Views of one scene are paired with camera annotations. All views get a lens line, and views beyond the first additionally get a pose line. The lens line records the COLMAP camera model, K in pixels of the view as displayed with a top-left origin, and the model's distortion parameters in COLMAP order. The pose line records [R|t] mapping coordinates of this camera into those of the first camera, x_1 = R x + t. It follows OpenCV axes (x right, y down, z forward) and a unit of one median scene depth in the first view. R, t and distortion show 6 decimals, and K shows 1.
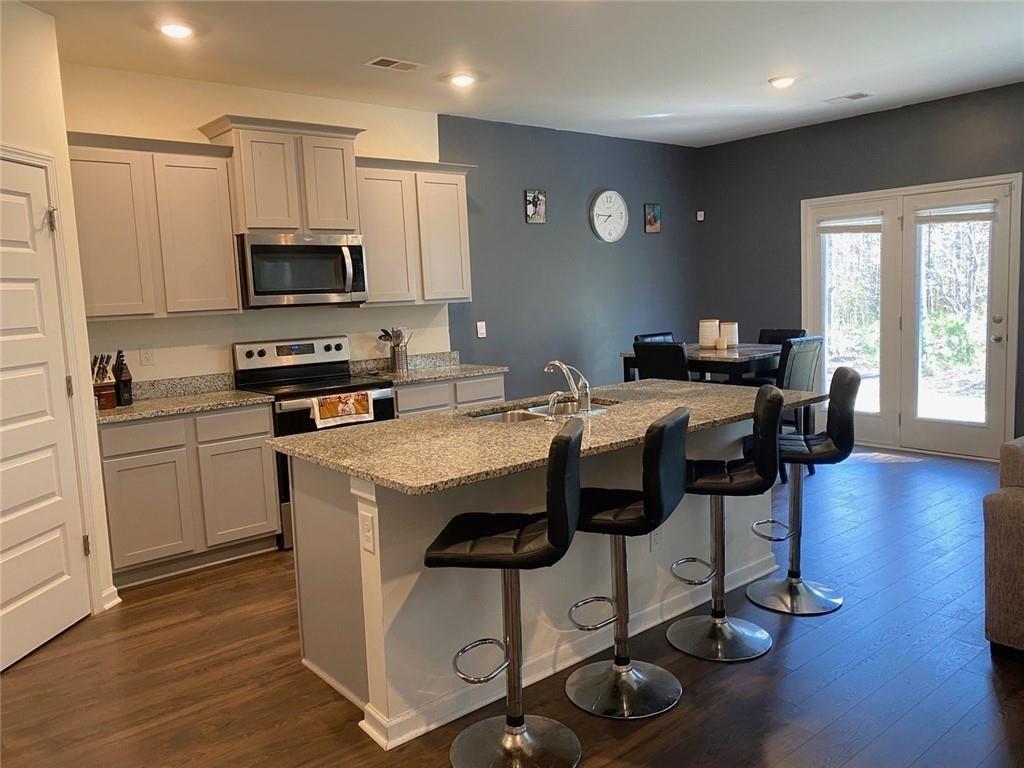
lens RADIAL K [[785.5, 0, 514.5], [0, 785.5, 370.1], [0, 0, 1]] dist [0.033165, -0.003402]
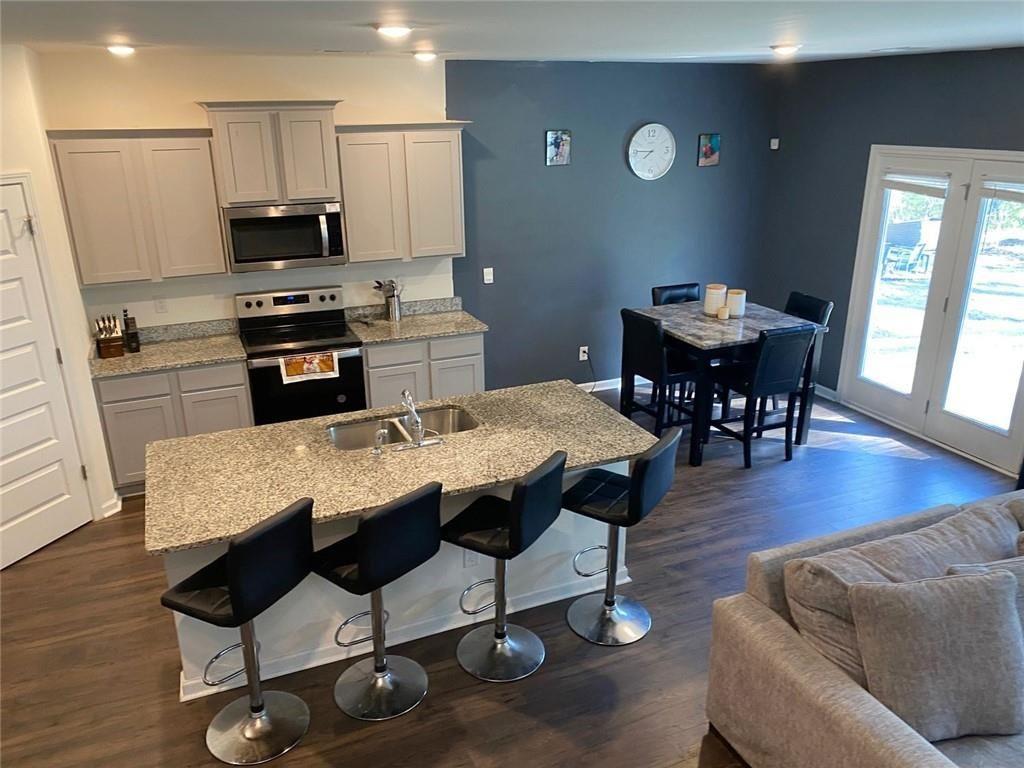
lens RADIAL K [[790.2, 0, 512.0], [0, 790.2, 384.0], [0, 0, 1]] dist [0.028431, -0.006690]
pose [[0.955534, 0.129898, -0.264729, 0.349499], [-0.060299, 0.964850, 0.255789, -0.224708], [0.288651, -0.228452, 0.929780, 0.006965]]
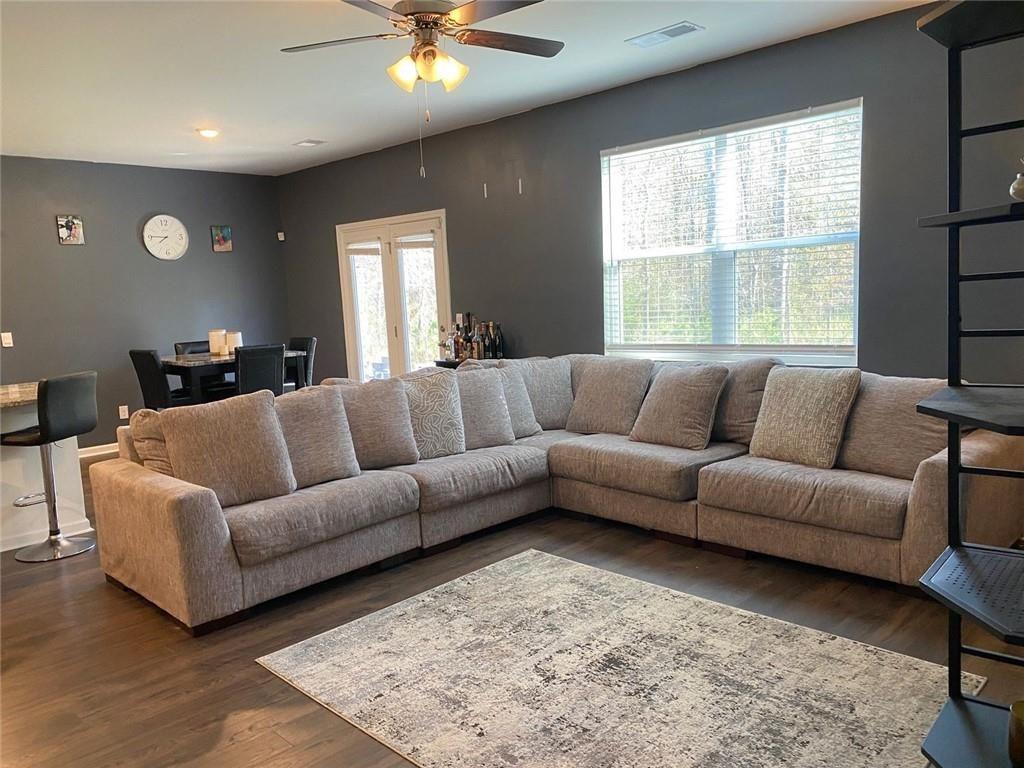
lens RADIAL K [[790.2, 0, 512.0], [0, 790.2, 384.0], [0, 0, 1]] dist [0.028431, -0.006690]
pose [[0.996663, -0.012226, 0.080708, 0.732832], [0.010836, 0.999786, 0.017645, 0.000611], [-0.080906, -0.016711, 0.996582, -0.258360]]
